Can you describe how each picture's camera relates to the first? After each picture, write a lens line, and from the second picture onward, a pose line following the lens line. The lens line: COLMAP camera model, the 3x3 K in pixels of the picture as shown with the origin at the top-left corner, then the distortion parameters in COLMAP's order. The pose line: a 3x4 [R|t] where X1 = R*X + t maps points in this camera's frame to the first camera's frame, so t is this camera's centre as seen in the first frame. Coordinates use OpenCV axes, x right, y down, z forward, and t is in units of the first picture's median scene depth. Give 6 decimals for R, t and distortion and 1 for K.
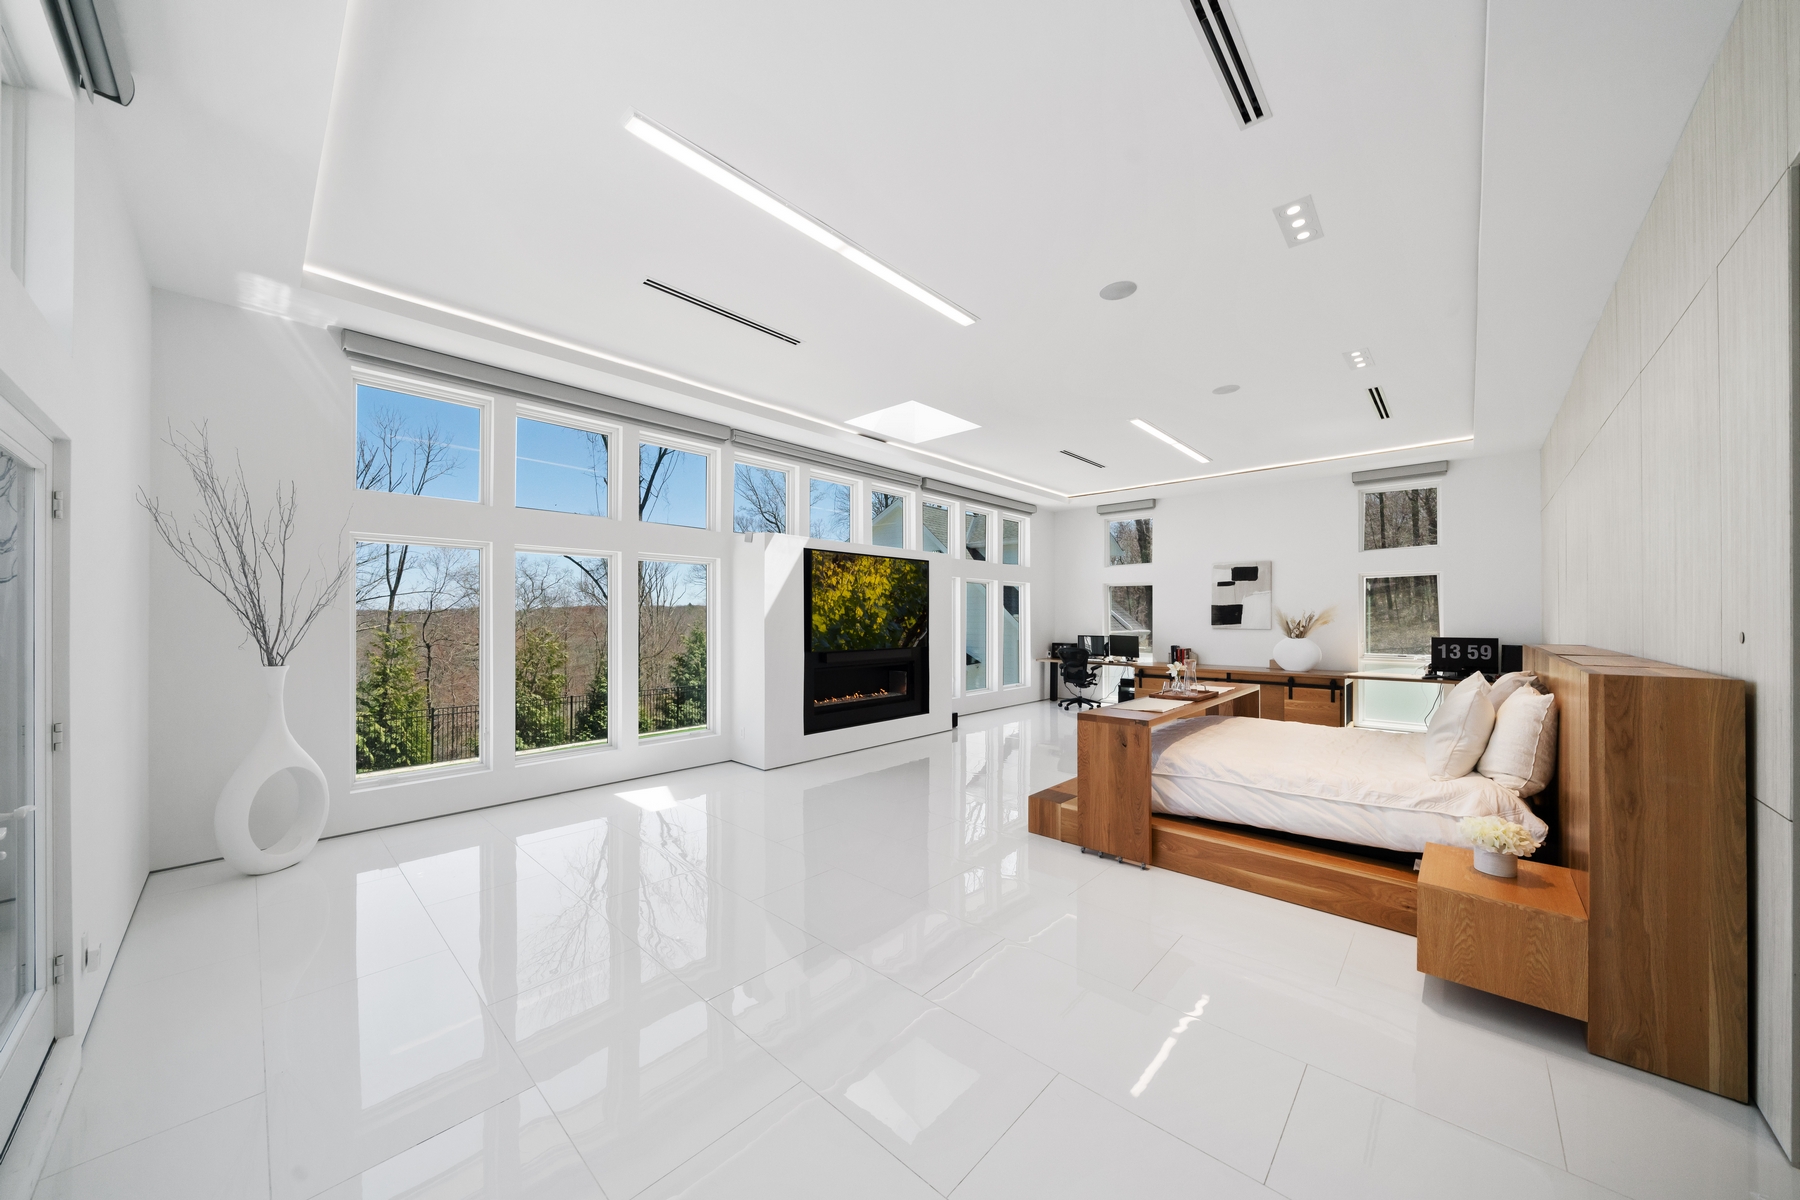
lens RADIAL K [[624.1, 0, 897.8], [0, 624.1, 606.5], [0, 0, 1]] dist [-0.006255, 0.000029]
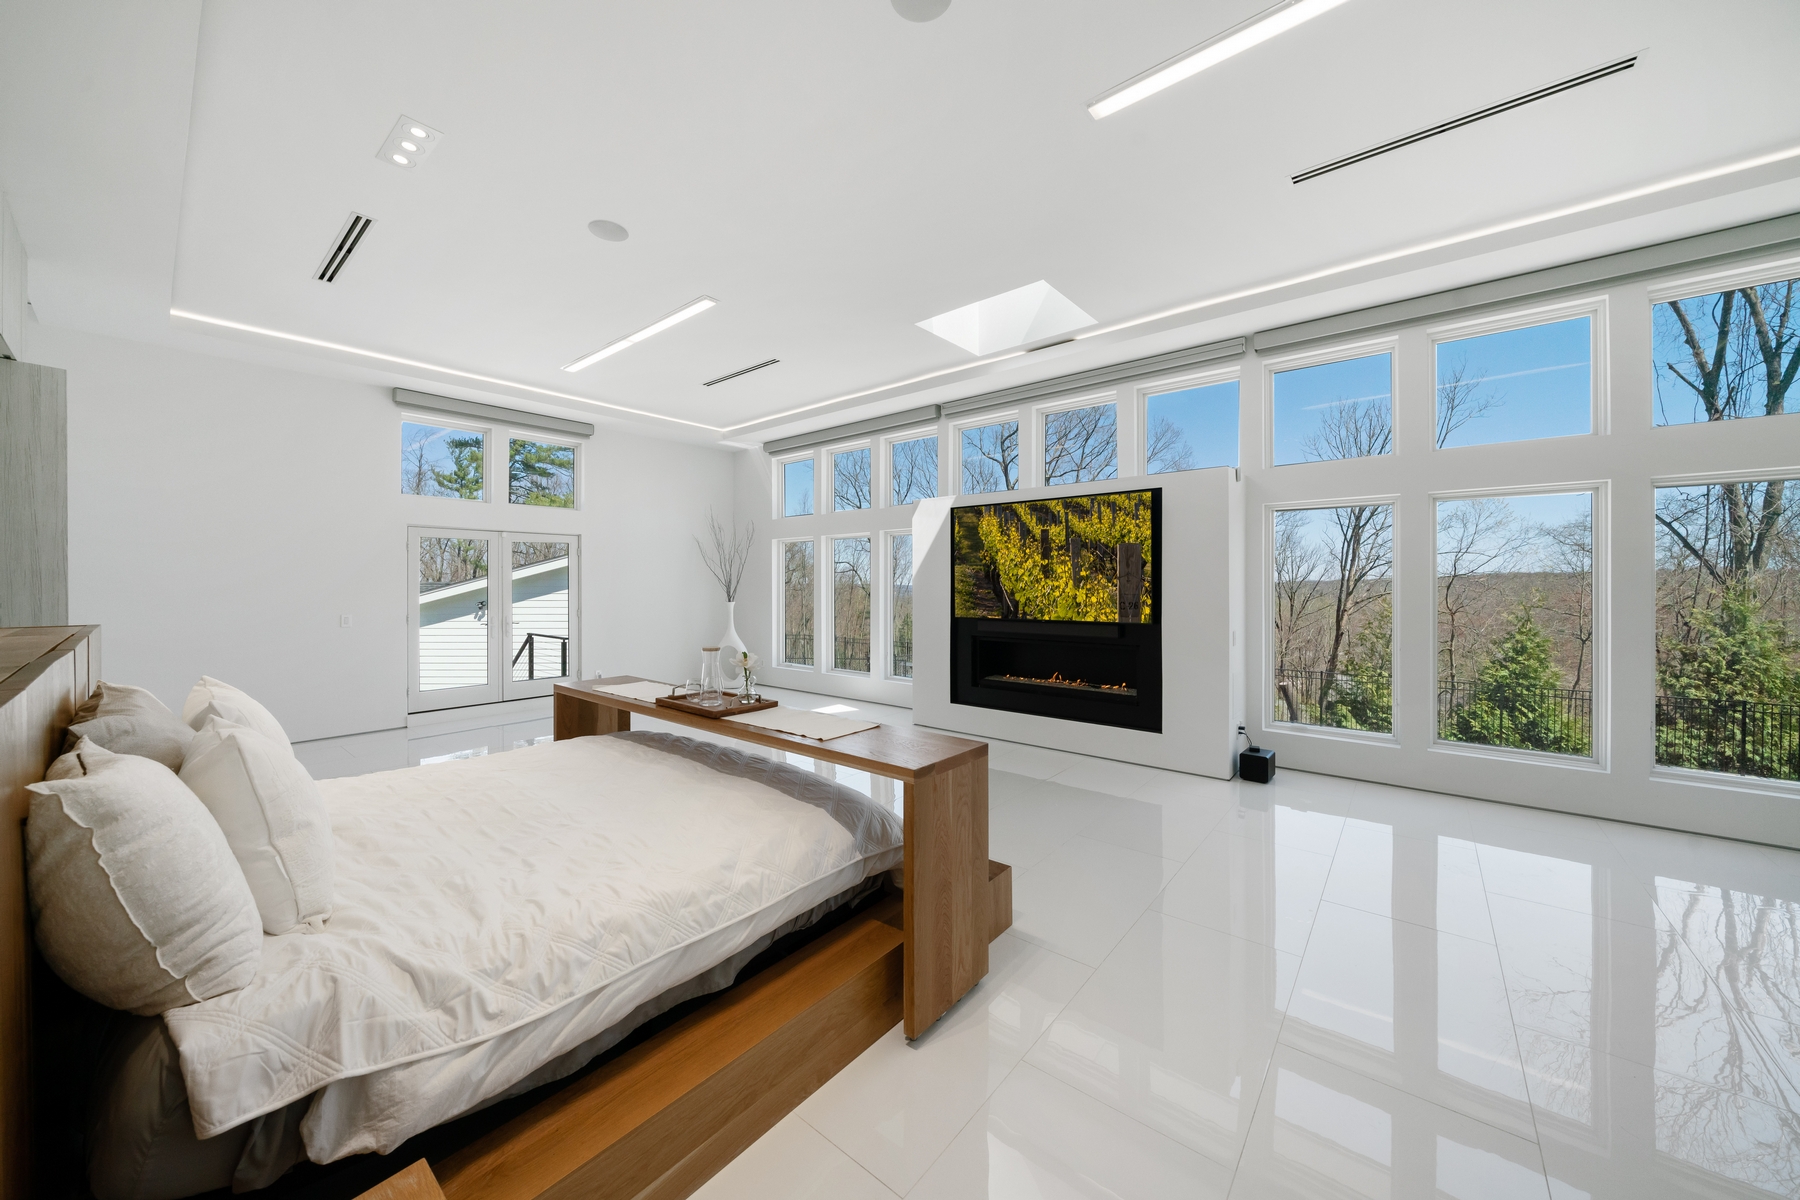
lens RADIAL K [[624.1, 0, 901.0], [0, 624.1, 597.3], [0, 0, 1]] dist [-0.006255, 0.000029]
pose [[0.048273, 0.024700, -0.998529, 0.307742], [0.017905, 0.999512, 0.025590, 0.006449], [0.998674, -0.019114, 0.047808, 0.335056]]
